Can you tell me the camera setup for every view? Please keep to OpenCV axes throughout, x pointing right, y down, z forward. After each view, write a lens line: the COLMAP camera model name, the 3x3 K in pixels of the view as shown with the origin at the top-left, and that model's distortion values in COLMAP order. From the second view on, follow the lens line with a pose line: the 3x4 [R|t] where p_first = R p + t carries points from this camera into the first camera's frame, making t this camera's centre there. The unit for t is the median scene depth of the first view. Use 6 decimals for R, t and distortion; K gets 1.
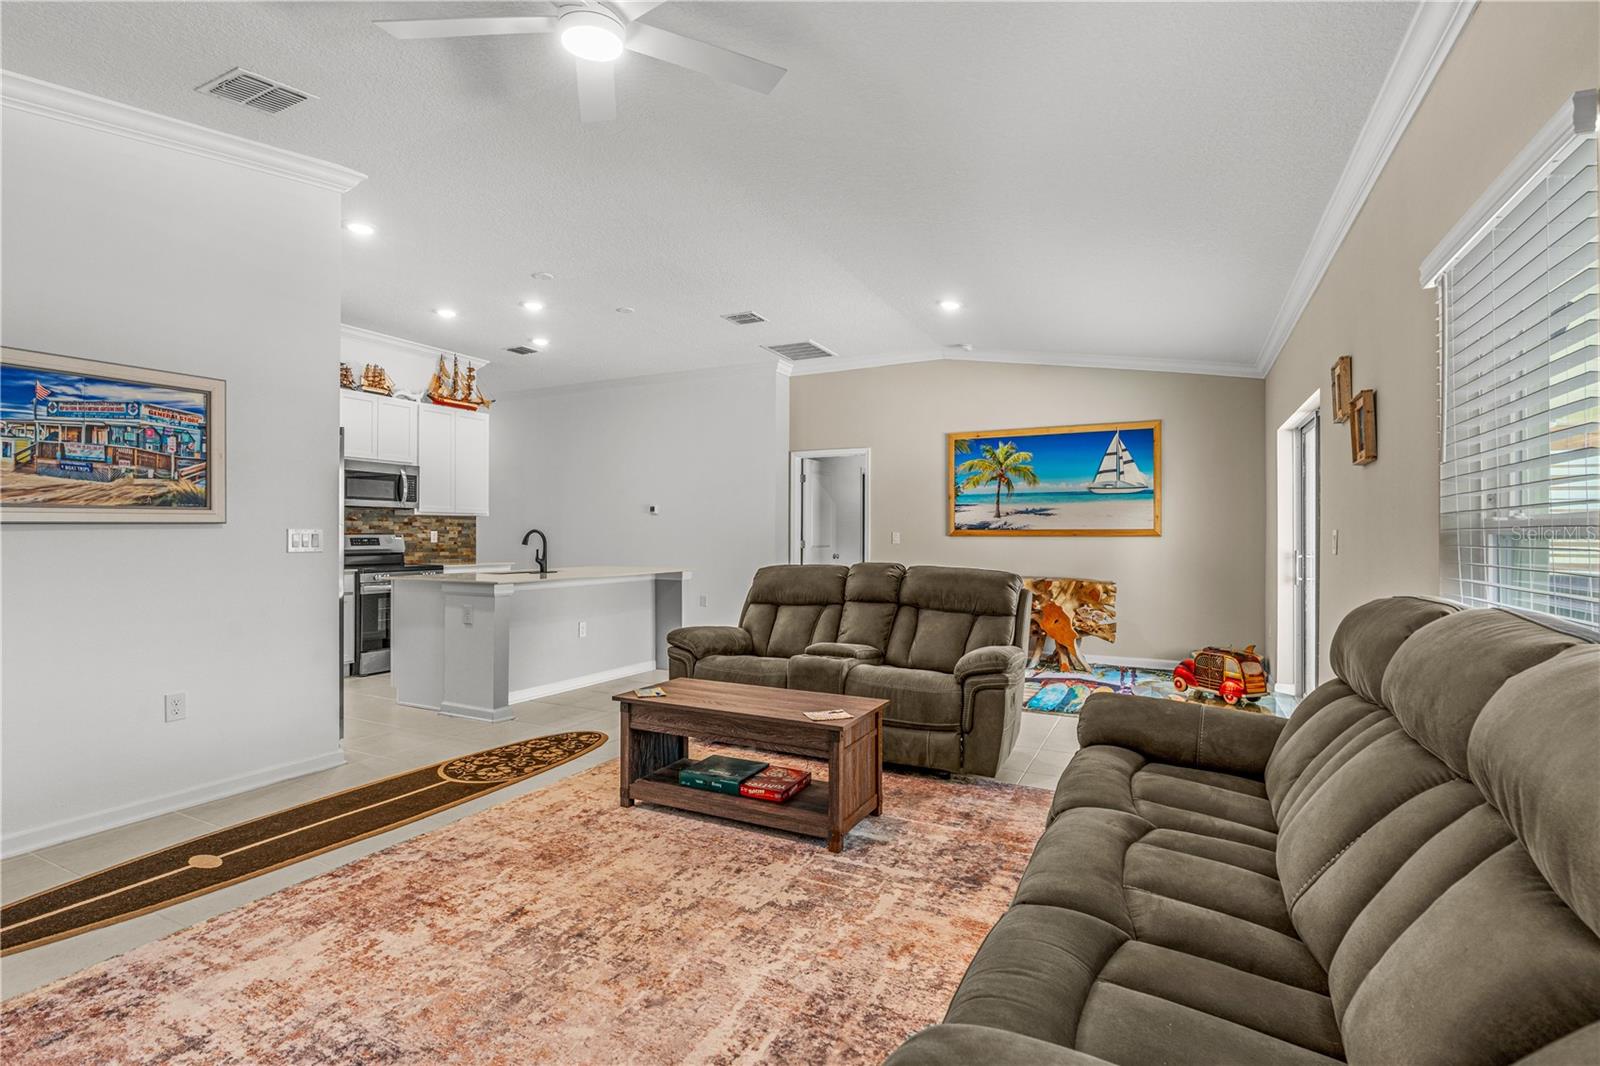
lens RADIAL K [[729.6, 0, 819.4], [0, 729.6, 538.3], [0, 0, 1]] dist [-0.009666, 0.004378]
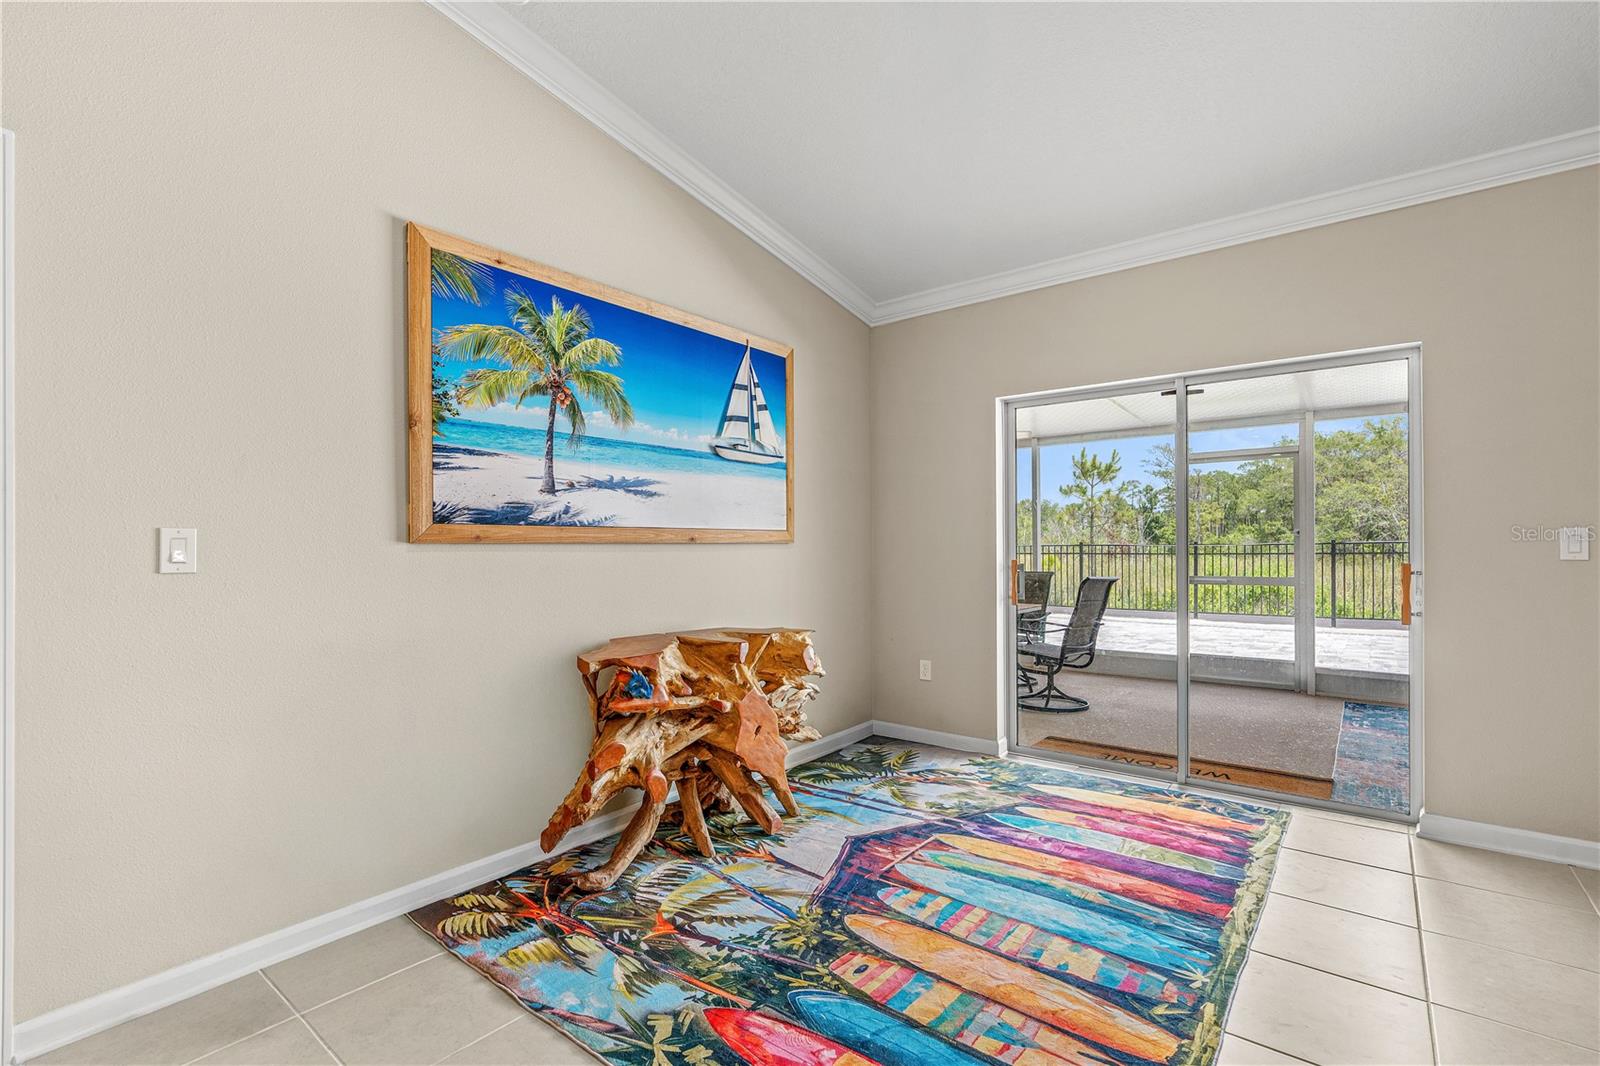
lens RADIAL K [[729.6, 0, 804.5], [0, 729.6, 538.7], [0, 0, 1]] dist [-0.009666, 0.004378]
pose [[0.203741, 0.008234, 0.978990, -0.194582], [0.008771, 0.999909, -0.010235, 0.000199], [-0.978986, 0.010672, 0.203650, 1.522351]]
